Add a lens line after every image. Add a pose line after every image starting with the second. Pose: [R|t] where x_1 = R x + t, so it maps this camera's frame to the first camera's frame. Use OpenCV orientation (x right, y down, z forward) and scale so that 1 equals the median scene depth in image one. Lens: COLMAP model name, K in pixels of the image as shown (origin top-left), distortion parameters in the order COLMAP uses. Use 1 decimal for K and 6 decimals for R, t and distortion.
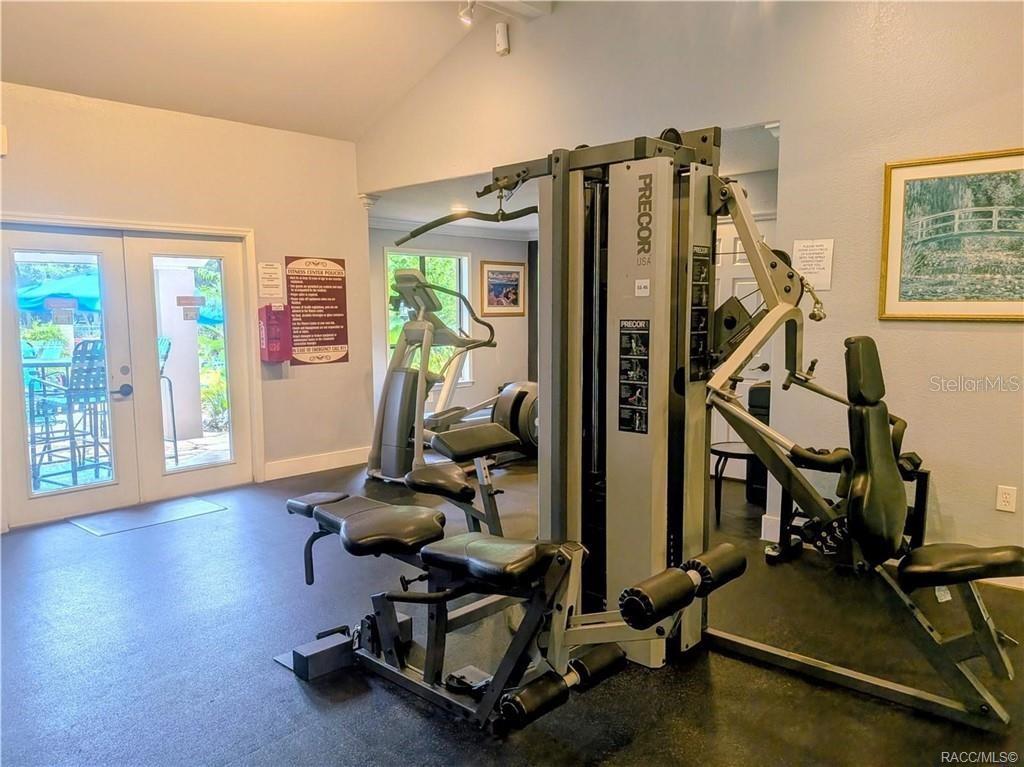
lens RADIAL K [[753.6, 0, 508.7], [0, 753.6, 383.9], [0, 0, 1]] dist [-0.008529, -0.009383]
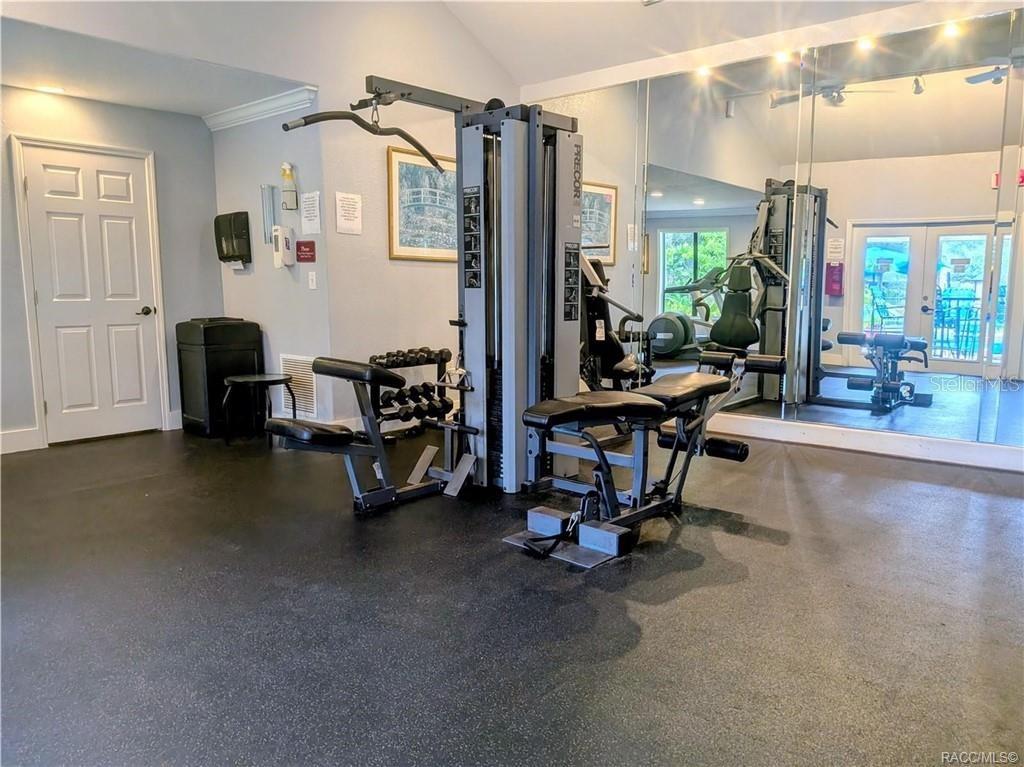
lens RADIAL K [[753.6, 0, 509.0], [0, 753.6, 385.6], [0, 0, 1]] dist [-0.008529, -0.009383]
pose [[-0.036890, -0.122967, 0.991725, -1.030458], [0.107425, 0.986162, 0.126273, -0.007228], [-0.993529, 0.111194, -0.023170, 0.928990]]
